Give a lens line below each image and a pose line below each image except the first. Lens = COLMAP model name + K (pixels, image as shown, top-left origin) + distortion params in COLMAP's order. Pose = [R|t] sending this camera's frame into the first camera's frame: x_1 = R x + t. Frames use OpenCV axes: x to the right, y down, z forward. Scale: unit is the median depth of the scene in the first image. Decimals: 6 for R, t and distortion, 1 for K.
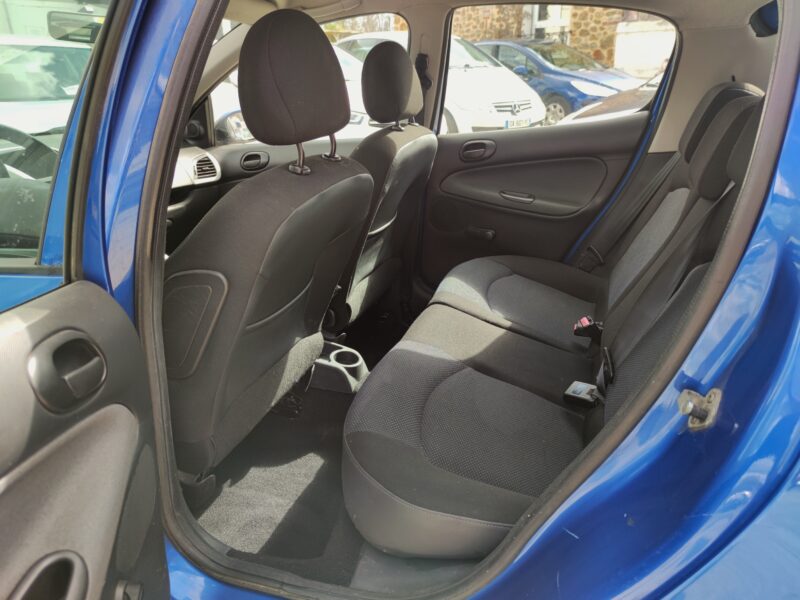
lens RADIAL K [[575.1, 0, 400.0], [0, 575.1, 300.0], [0, 0, 1]] dist [0.024887, -0.001666]
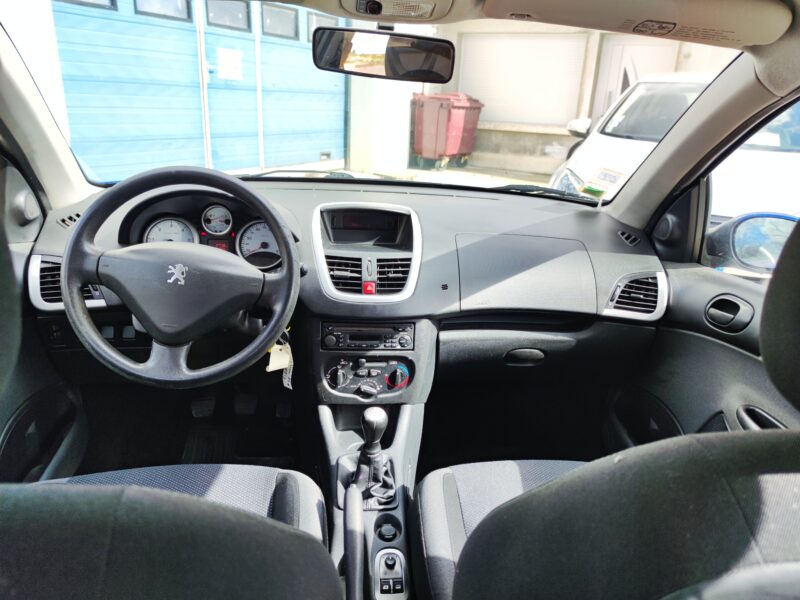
lens RADIAL K [[575.1, 0, 400.0], [0, 575.1, 300.0], [0, 0, 1]] dist [0.024887, -0.001666]
pose [[0.415731, 0.342897, -0.842371, 0.052213], [-0.398064, 0.901381, 0.170463, -0.225338], [0.817749, 0.264450, 0.511227, 0.505570]]
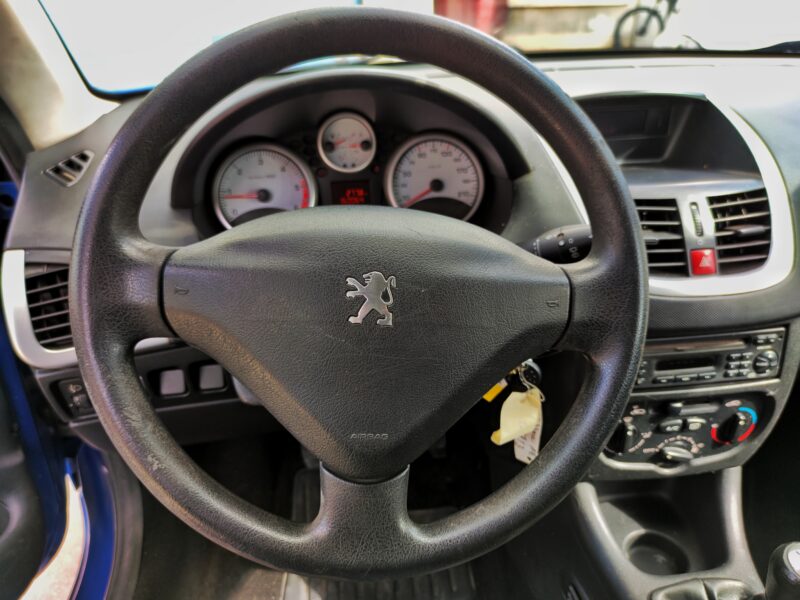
lens RADIAL K [[611.9, 0, 400.0], [0, 611.9, 300.0], [0, 0, 1]] dist [0.013824, -0.000316]
pose [[0.410695, 0.422260, -0.808100, -0.235630], [-0.319203, 0.896795, 0.306379, -0.159813], [0.854072, 0.132119, 0.503096, 0.506056]]
